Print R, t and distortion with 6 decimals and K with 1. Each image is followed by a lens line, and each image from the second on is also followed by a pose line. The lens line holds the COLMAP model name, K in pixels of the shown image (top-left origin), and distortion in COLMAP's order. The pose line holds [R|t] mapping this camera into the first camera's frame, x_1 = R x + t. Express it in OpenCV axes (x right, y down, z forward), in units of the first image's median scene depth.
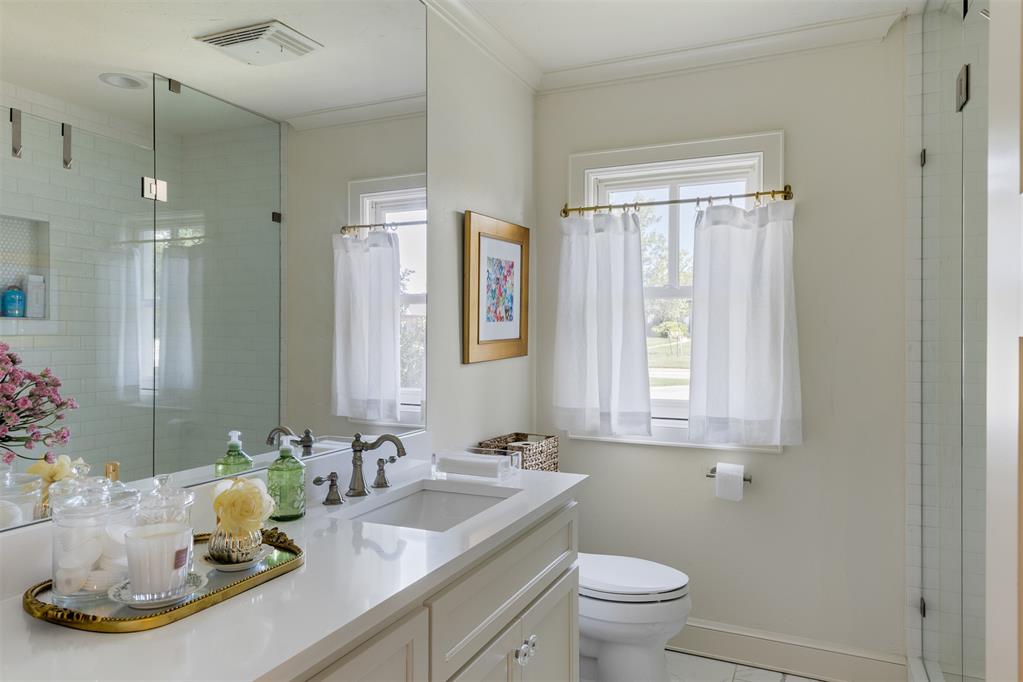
lens RADIAL K [[685.3, 0, 510.1], [0, 685.3, 338.2], [0, 0, 1]] dist [0.009918, 0.002414]
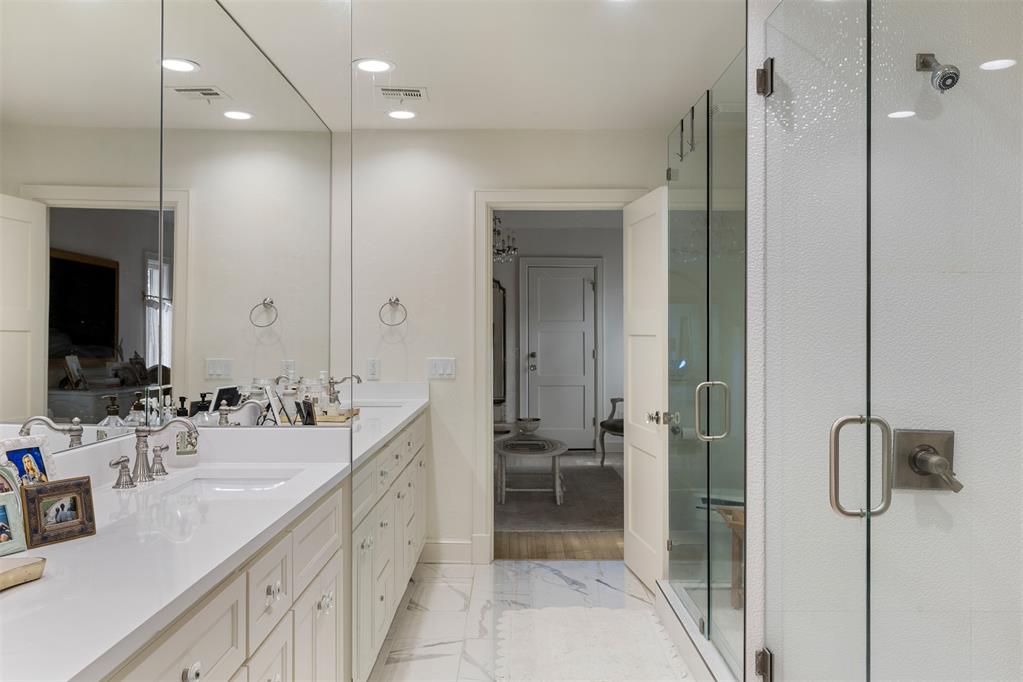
lens RADIAL K [[918.8, 0, 509.5], [0, 918.8, 341.6], [0, 0, 1]] dist [-0.000579, 0.034210]
pose [[0.915172, 0.007622, 0.402992, -0.274113], [-0.003650, 0.999937, -0.010624, 0.040368], [-0.403047, 0.008252, 0.915142, -0.434411]]
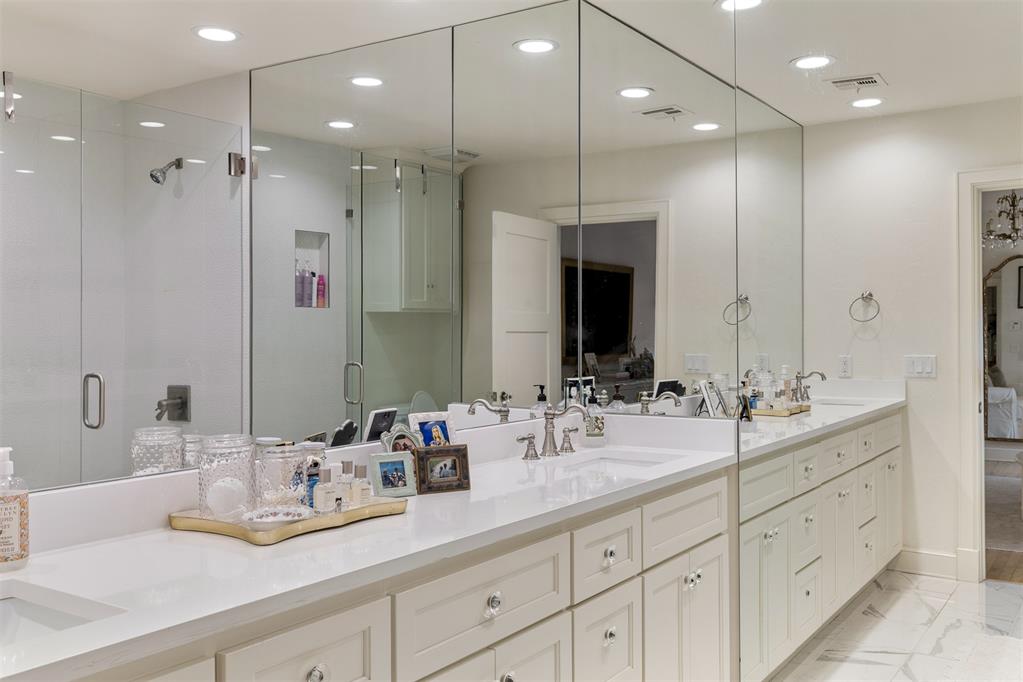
lens RADIAL K [[918.8, 0, 508.2], [0, 918.8, 339.1], [0, 0, 1]] dist [-0.000579, 0.034210]
pose [[0.983887, 0.001479, -0.178788, -0.006718], [-0.002897, 0.999966, -0.007668, 0.039454], [0.178770, 0.008063, 0.983858, -0.590342]]
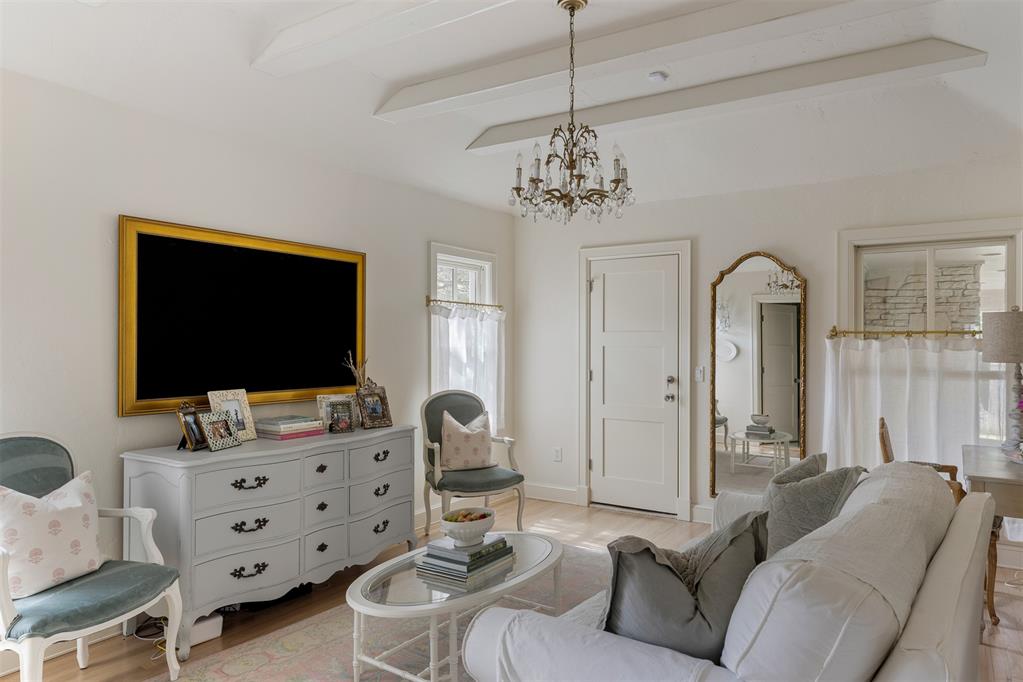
lens RADIAL K [[685.3, 0, 517.4], [0, 685.3, 342.2], [0, 0, 1]] dist [0.009918, 0.002414]
pose [[0.986358, -0.003991, -0.164569, 0.674322], [0.000982, 0.999831, -0.018364, -0.020542], [0.164614, 0.017952, 0.986195, 1.941686]]
